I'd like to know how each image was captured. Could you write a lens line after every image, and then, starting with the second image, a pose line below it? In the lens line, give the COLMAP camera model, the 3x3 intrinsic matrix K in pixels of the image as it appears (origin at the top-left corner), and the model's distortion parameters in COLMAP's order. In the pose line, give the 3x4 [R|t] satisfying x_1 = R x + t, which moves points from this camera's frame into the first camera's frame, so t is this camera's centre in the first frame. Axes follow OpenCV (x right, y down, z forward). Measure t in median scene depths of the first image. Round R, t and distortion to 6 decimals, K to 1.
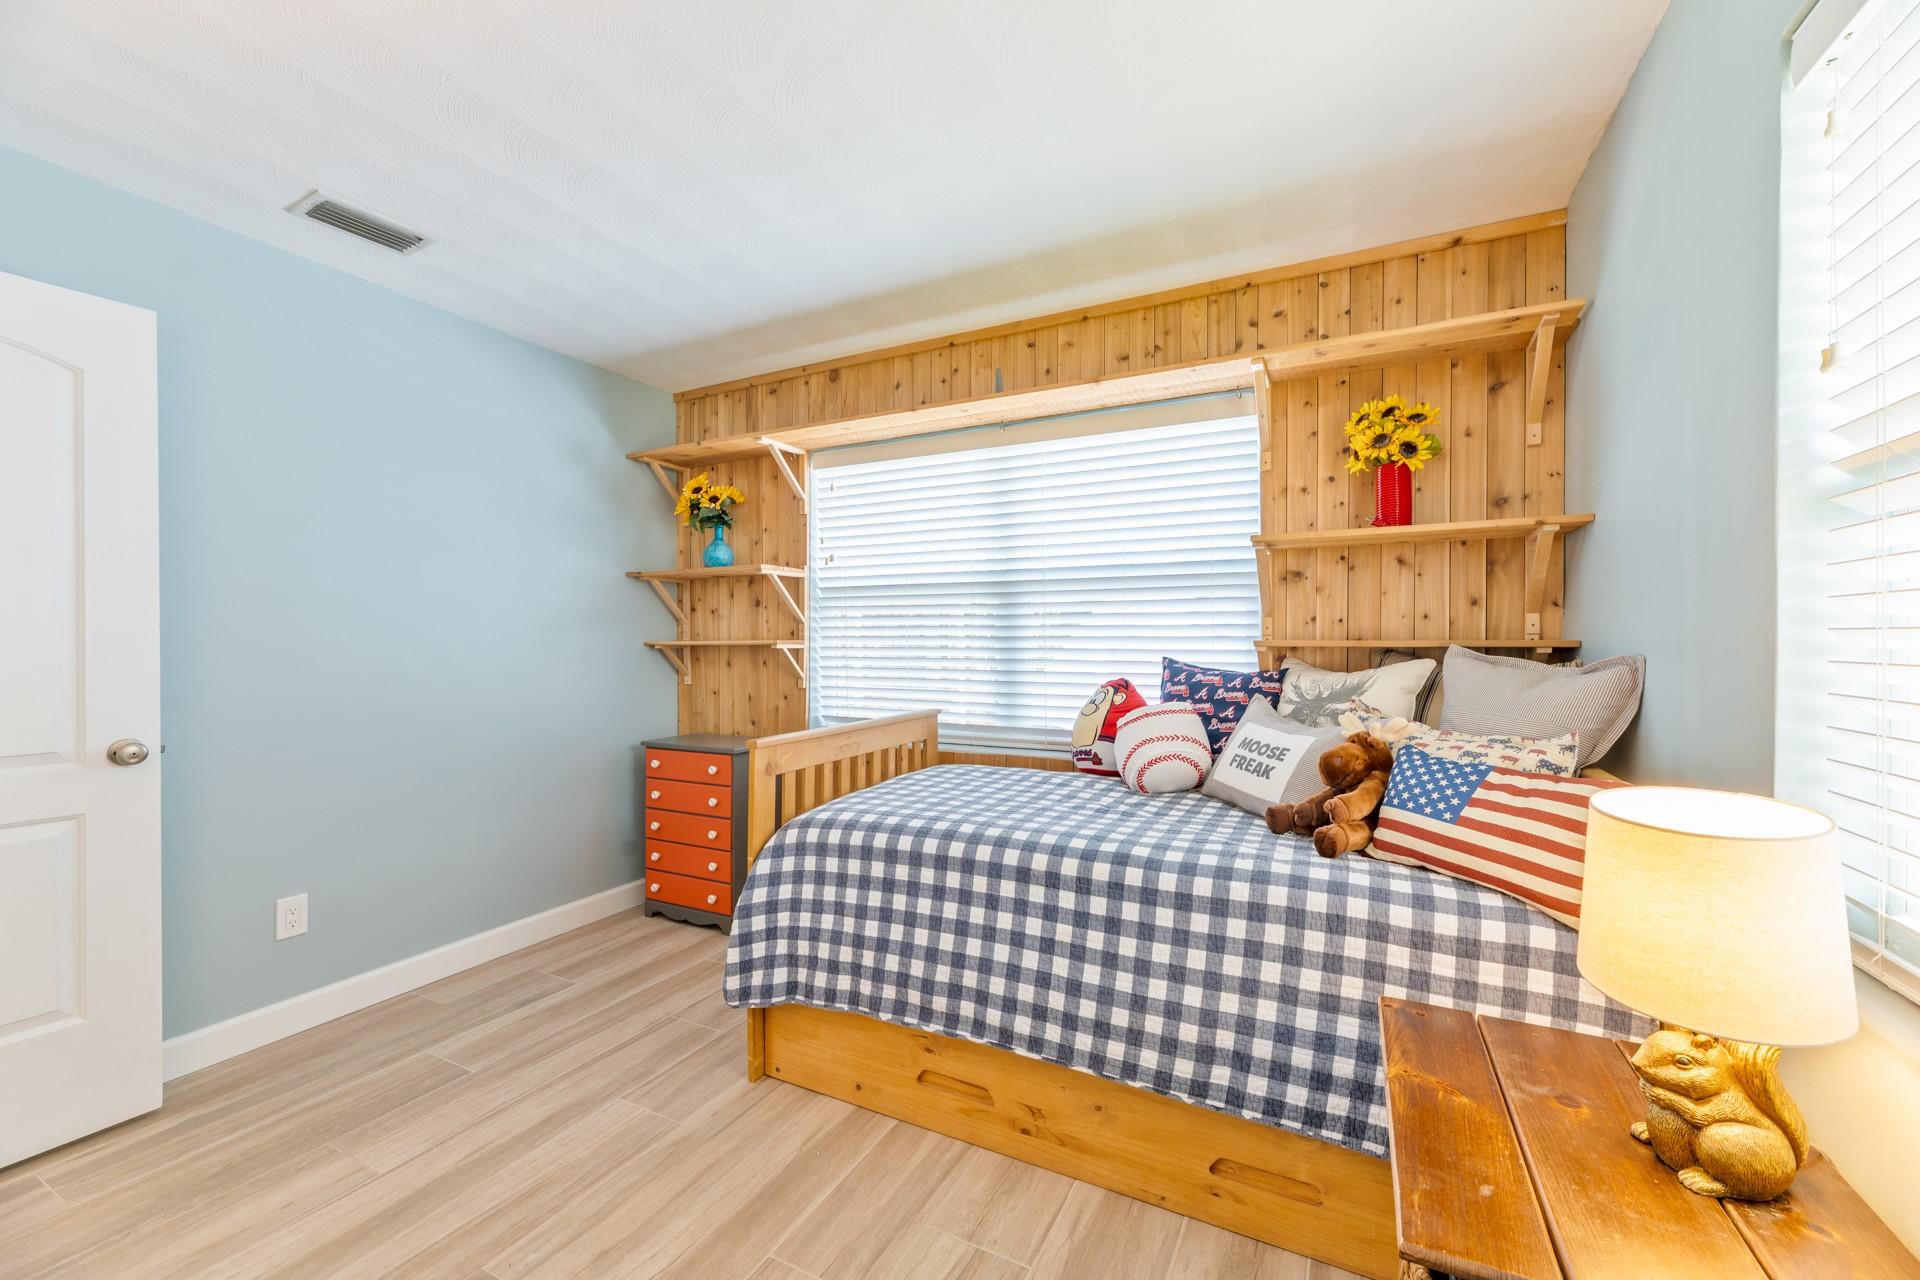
lens RADIAL K [[764.3, 0, 954.2], [0, 764.3, 640.7], [0, 0, 1]] dist [0.007089, -0.001585]
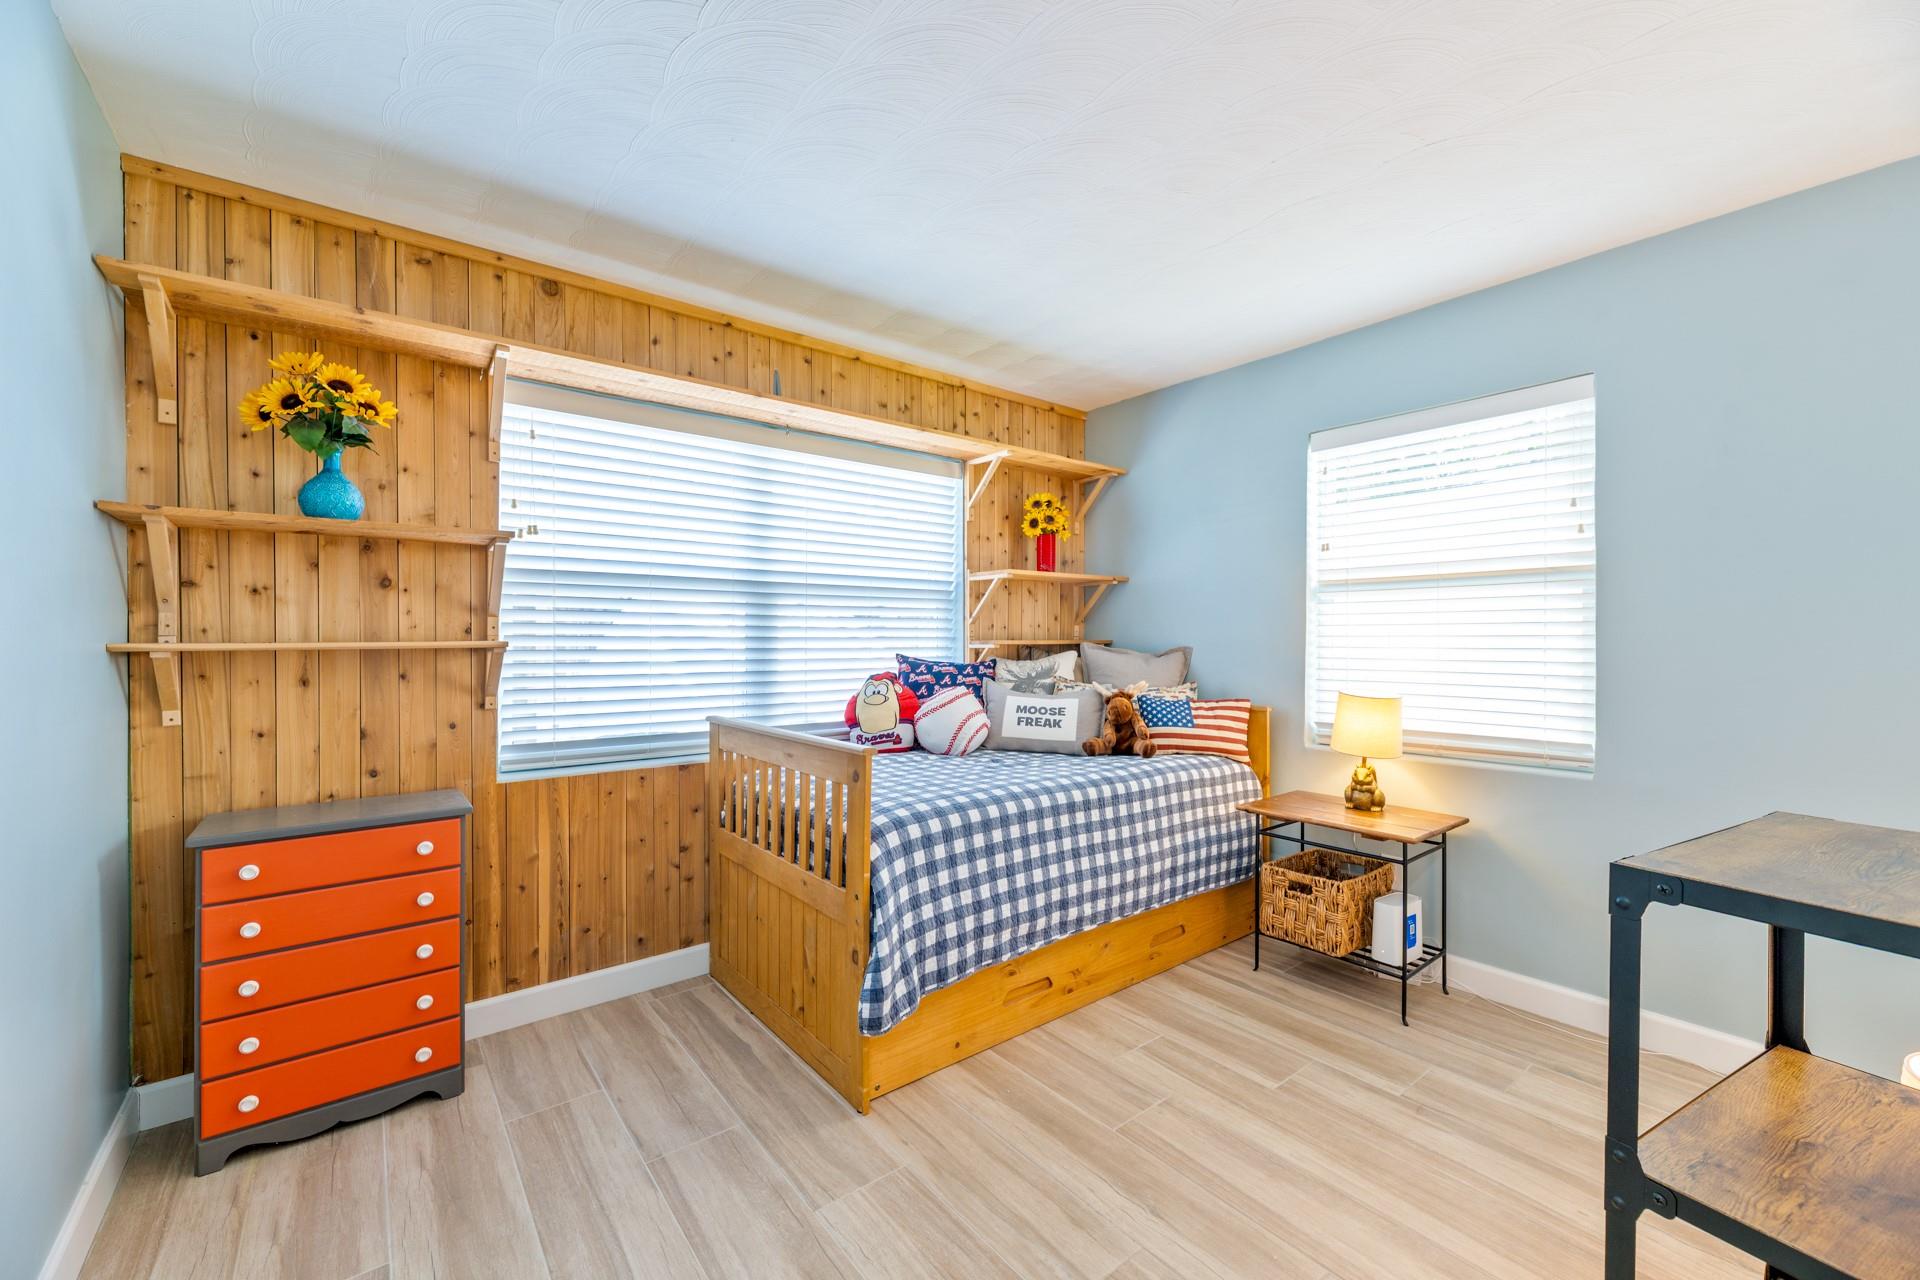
lens RADIAL K [[764.3, 0, 954.6], [0, 764.3, 643.5], [0, 0, 1]] dist [0.007089, -0.001585]
pose [[0.414889, -0.006035, 0.909852, -0.864799], [0.002153, 0.999982, 0.005651, -0.002277], [-0.909869, -0.000385, 0.414895, 0.417280]]
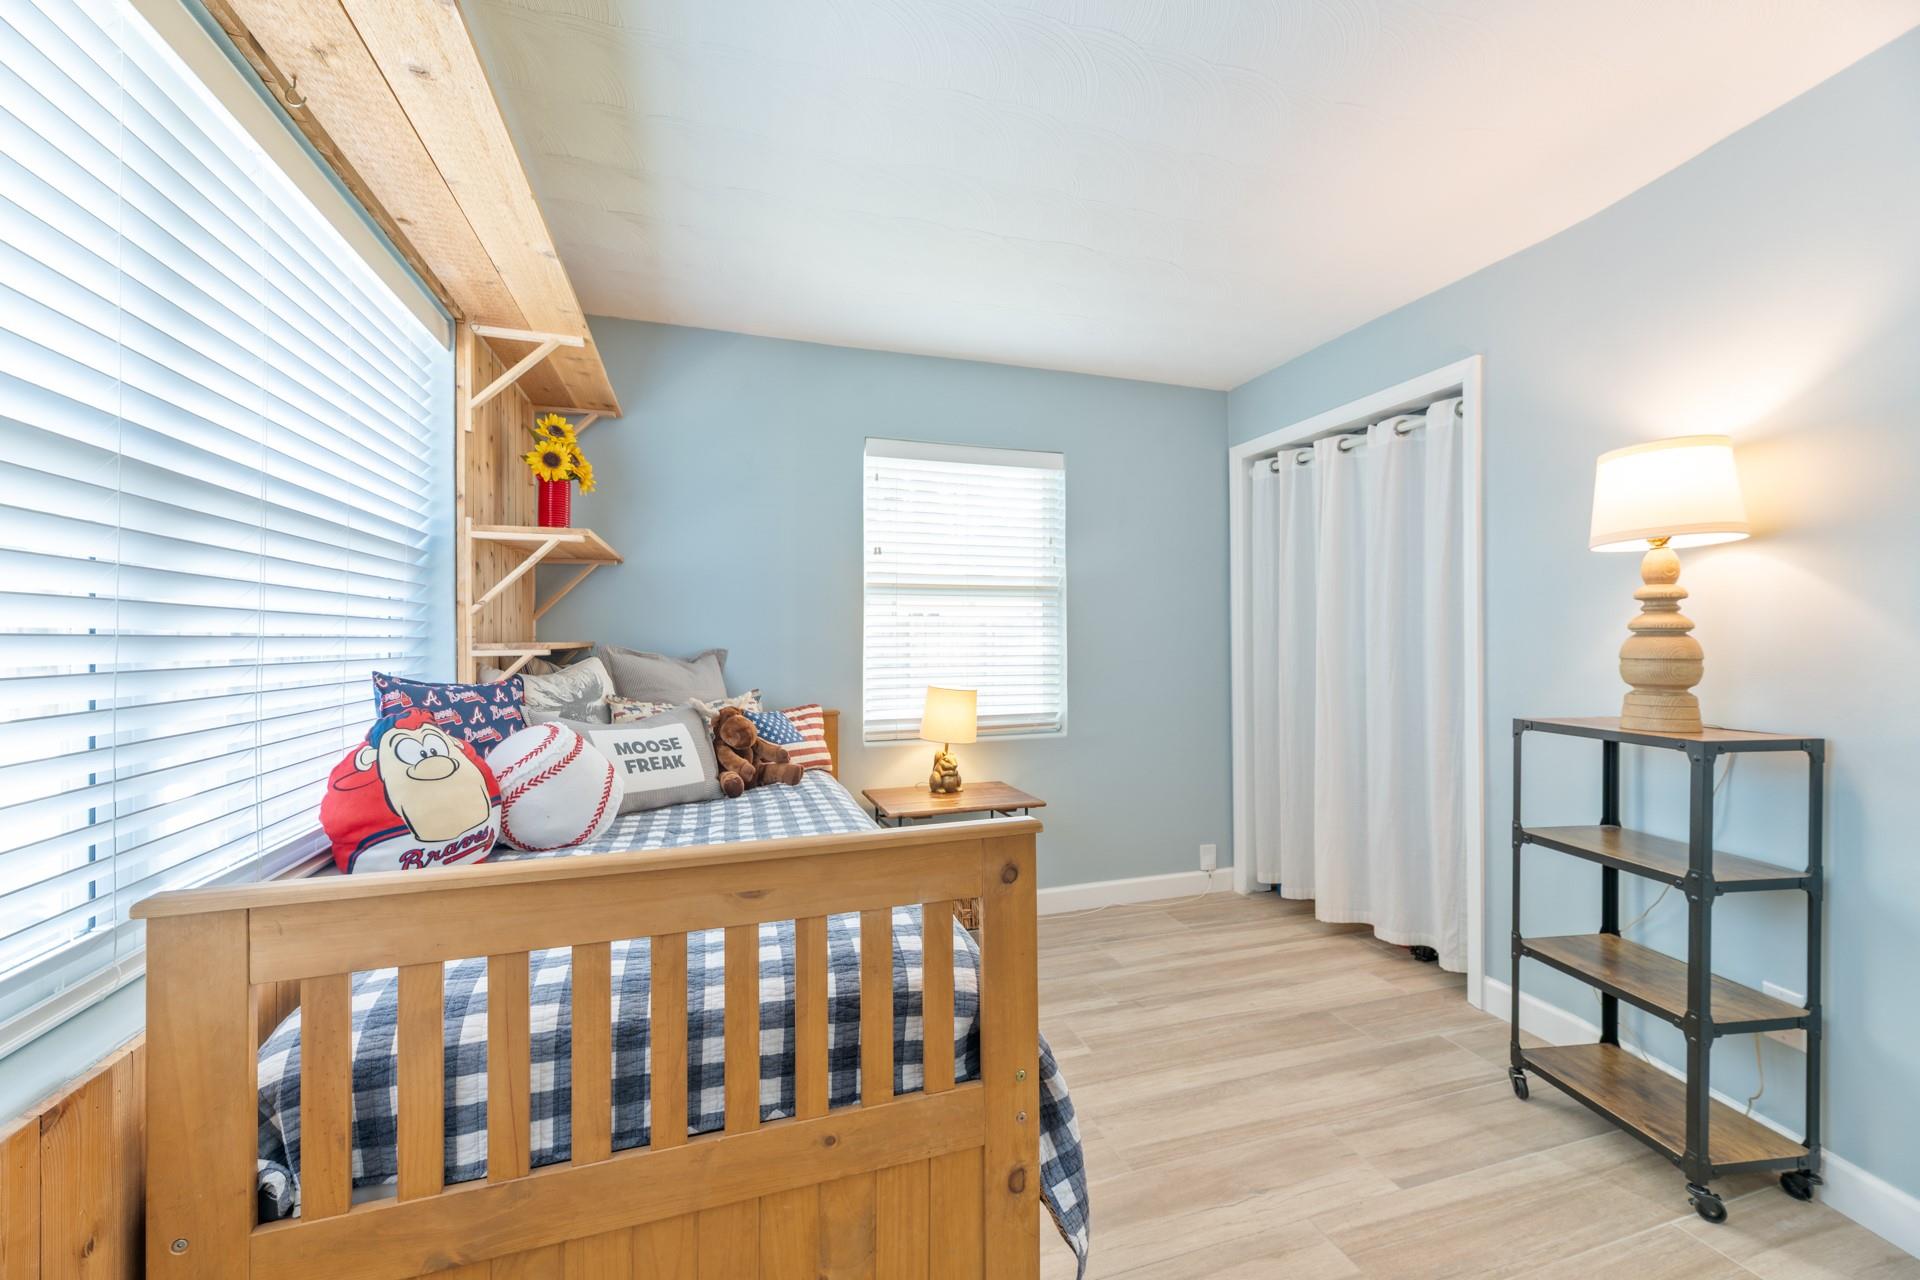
lens RADIAL K [[764.3, 0, 959.0], [0, 764.3, 637.8], [0, 0, 1]] dist [0.007089, -0.001585]
pose [[-0.715832, 0.001482, 0.698271, -0.503860], [0.003714, 0.999992, 0.001684, -0.004748], [-0.698263, 0.003798, -0.715831, 1.168540]]
